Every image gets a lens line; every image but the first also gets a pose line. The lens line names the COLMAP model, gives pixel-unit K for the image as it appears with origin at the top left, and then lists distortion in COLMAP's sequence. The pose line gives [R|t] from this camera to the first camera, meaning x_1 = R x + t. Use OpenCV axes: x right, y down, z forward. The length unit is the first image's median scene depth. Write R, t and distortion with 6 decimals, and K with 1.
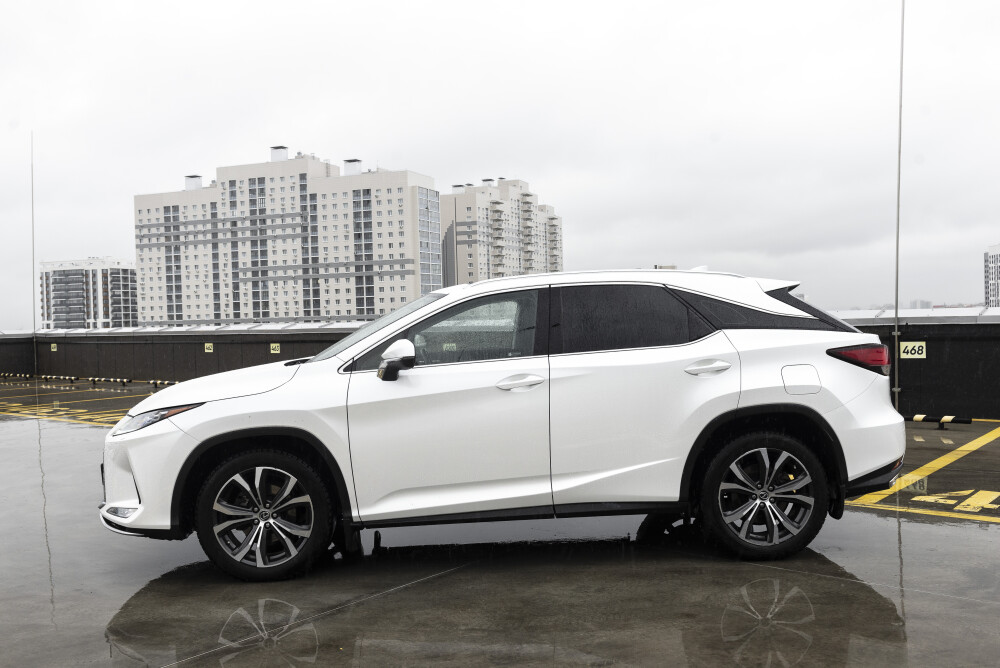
lens RADIAL K [[940.1, 0, 498.0], [0, 940.1, 340.2], [0, 0, 1]] dist [-0.049543, 0.000000]
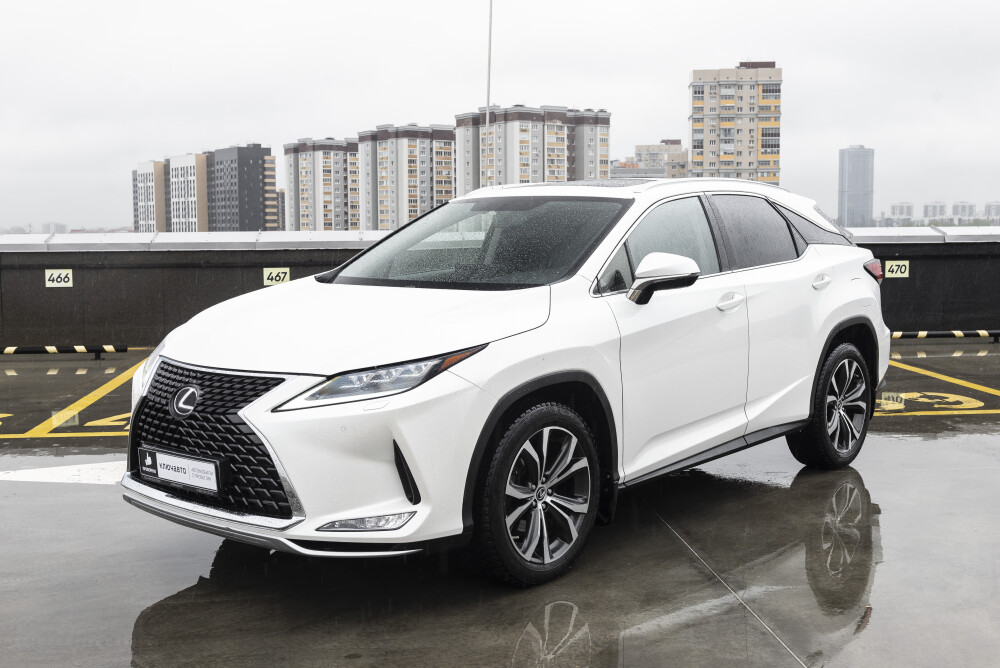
lens RADIAL K [[1114.9, 0, 502.7], [0, 1114.9, 326.1], [0, 0, 1]] dist [-0.073158, 0.000000]
pose [[0.719132, -0.044220, 0.693465, -0.871366], [0.009864, 0.998522, 0.053443, 0.009425], [-0.694803, -0.031593, 0.718505, 0.398185]]
